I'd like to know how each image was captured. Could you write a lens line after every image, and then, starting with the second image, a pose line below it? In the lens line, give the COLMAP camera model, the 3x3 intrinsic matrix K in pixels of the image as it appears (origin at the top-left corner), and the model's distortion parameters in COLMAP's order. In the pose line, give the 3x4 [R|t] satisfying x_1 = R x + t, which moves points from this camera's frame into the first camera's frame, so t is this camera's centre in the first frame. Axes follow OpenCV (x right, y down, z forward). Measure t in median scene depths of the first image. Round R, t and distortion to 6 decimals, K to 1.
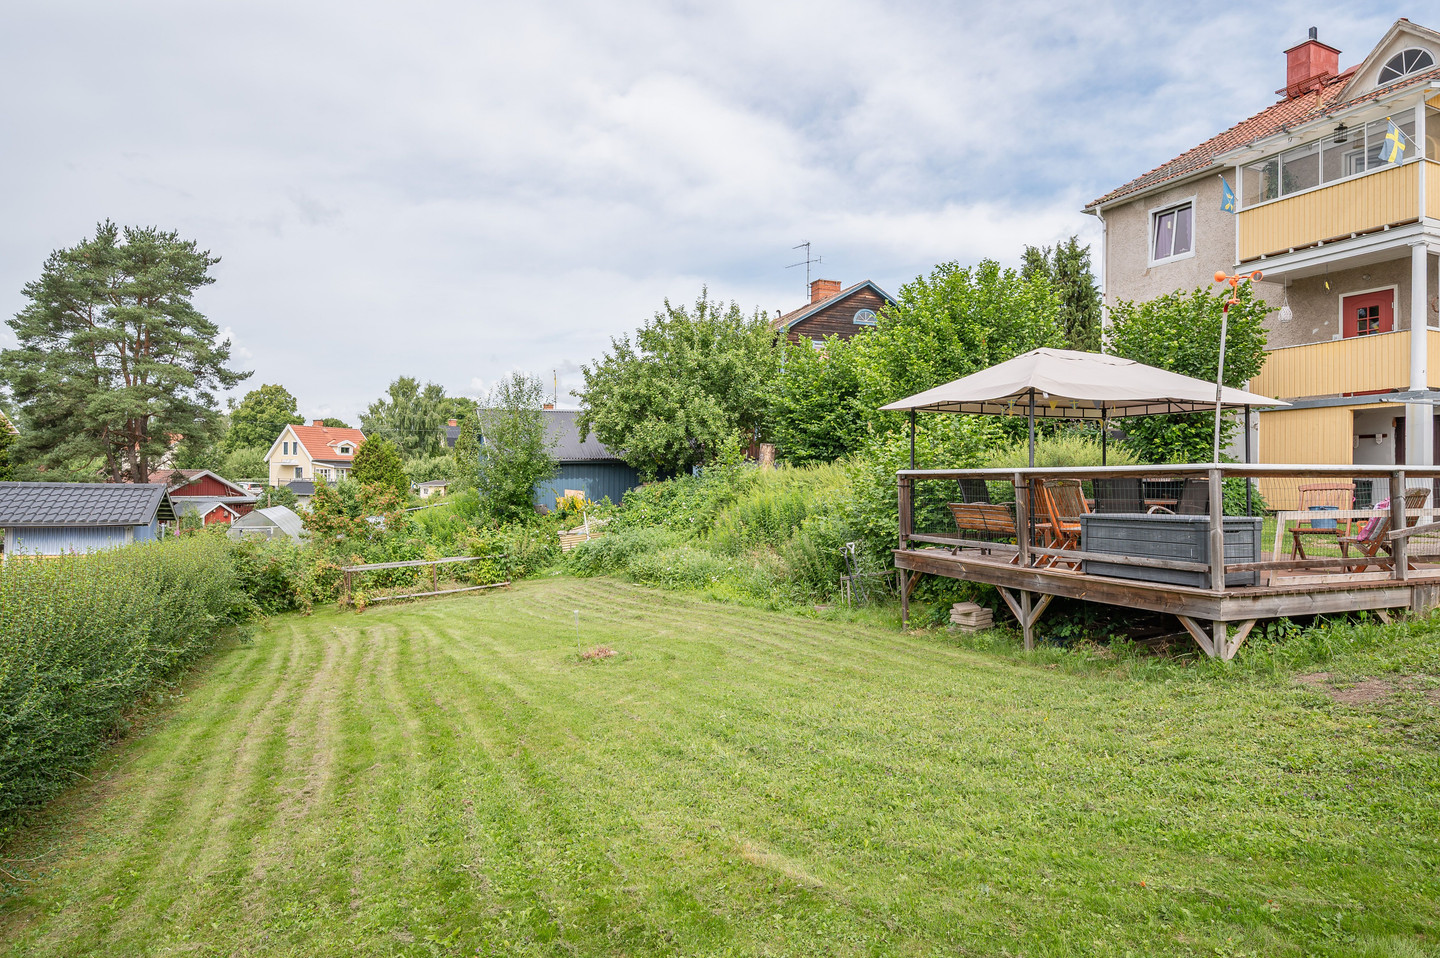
lens RADIAL K [[878.7, 0, 720.0], [0, 878.7, 479.0], [0, 0, 1]] dist [-0.008666, -0.000619]
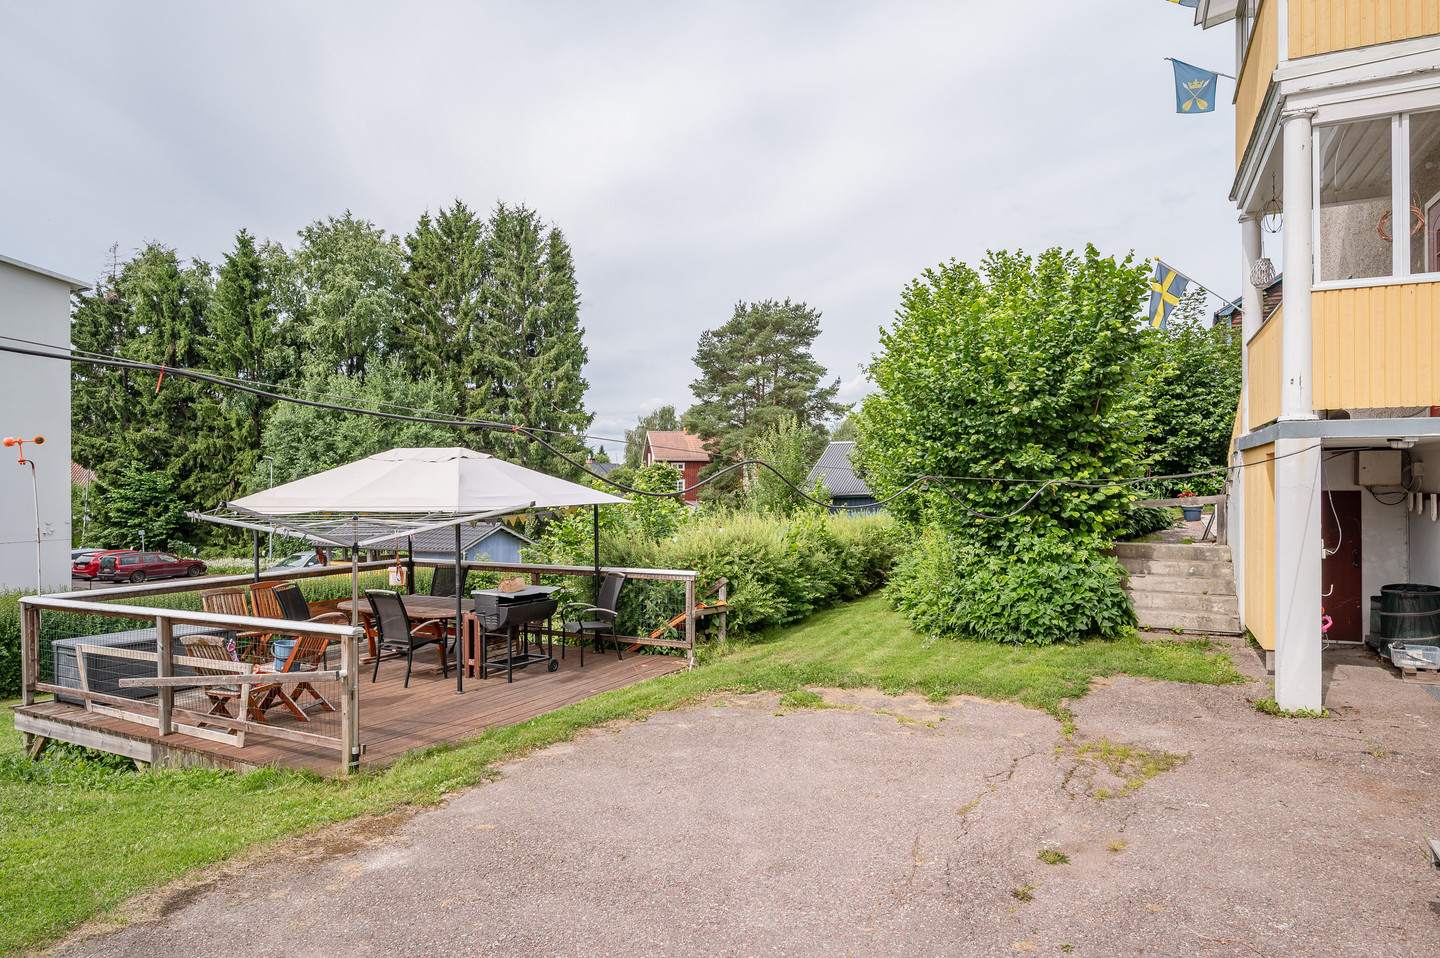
lens RADIAL K [[878.7, 0, 720.0], [0, 878.7, 479.0], [0, 0, 1]] dist [-0.008666, -0.000619]
pose [[0.617202, -0.020202, -0.786545, 0.983972], [0.029250, 0.999568, -0.002721, -0.077324], [0.786260, -0.021326, 0.617527, 0.448602]]
